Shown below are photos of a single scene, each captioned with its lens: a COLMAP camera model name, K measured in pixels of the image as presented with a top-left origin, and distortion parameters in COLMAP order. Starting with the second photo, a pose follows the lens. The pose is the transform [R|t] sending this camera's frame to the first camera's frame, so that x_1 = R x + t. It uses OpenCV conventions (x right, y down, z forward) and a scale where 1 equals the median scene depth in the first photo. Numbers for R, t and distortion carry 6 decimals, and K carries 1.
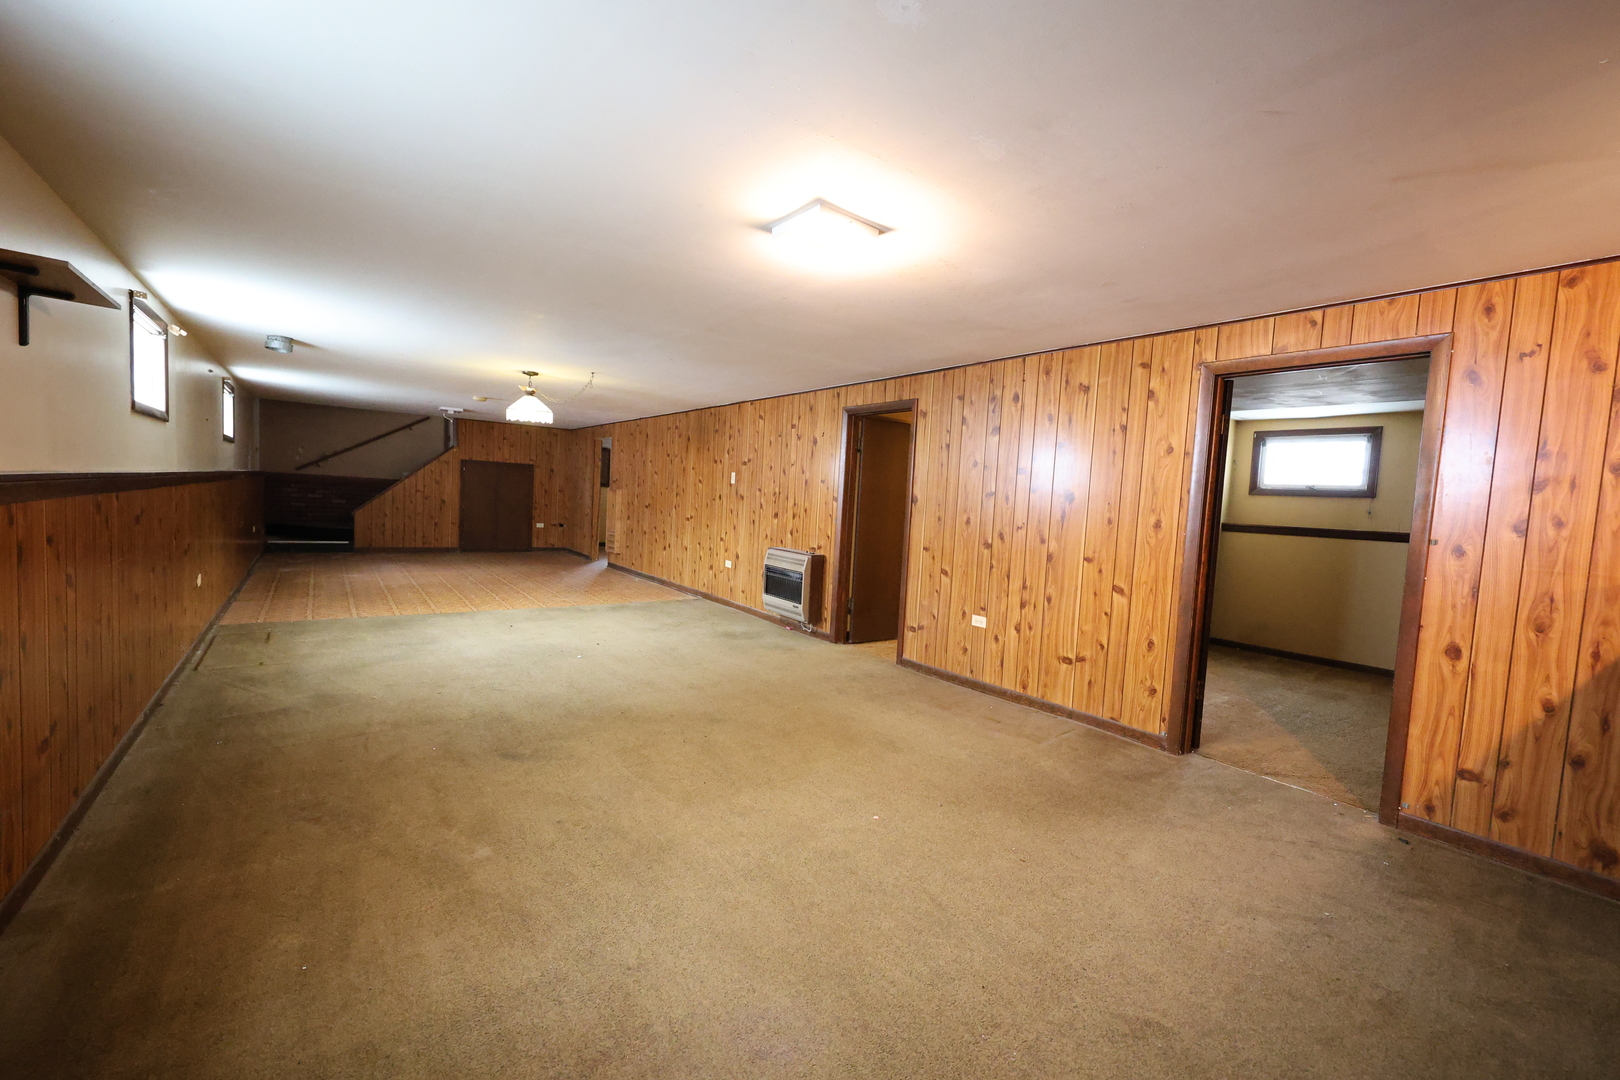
lens RADIAL K [[648.0, 0, 810.0], [0, 648.0, 540.0], [0, 0, 1]] dist [-0.000779, -0.000198]
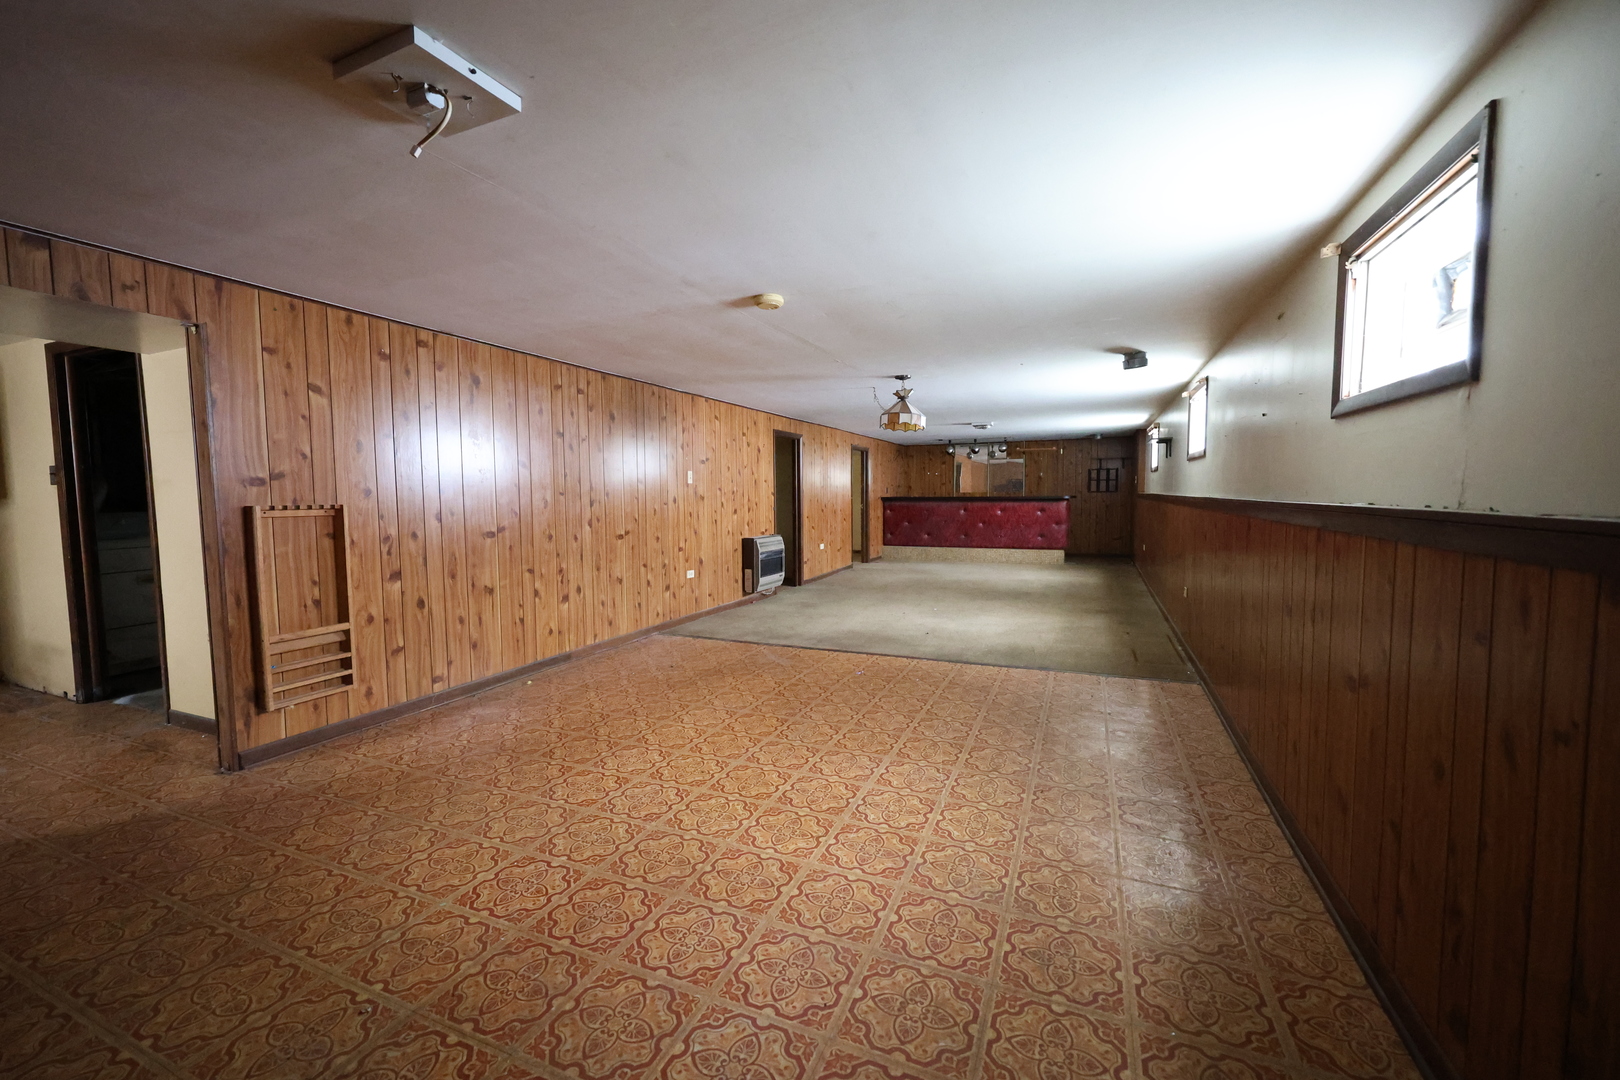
lens RADIAL K [[648.0, 0, 810.0], [0, 648.0, 540.0], [0, 0, 1]] dist [-0.000779, -0.000198]
pose [[-0.493027, -0.107704, 0.863322, -0.997411], [0.043954, 0.987957, 0.148354, -0.137787], [-0.868903, 0.111089, -0.482356, 1.319481]]
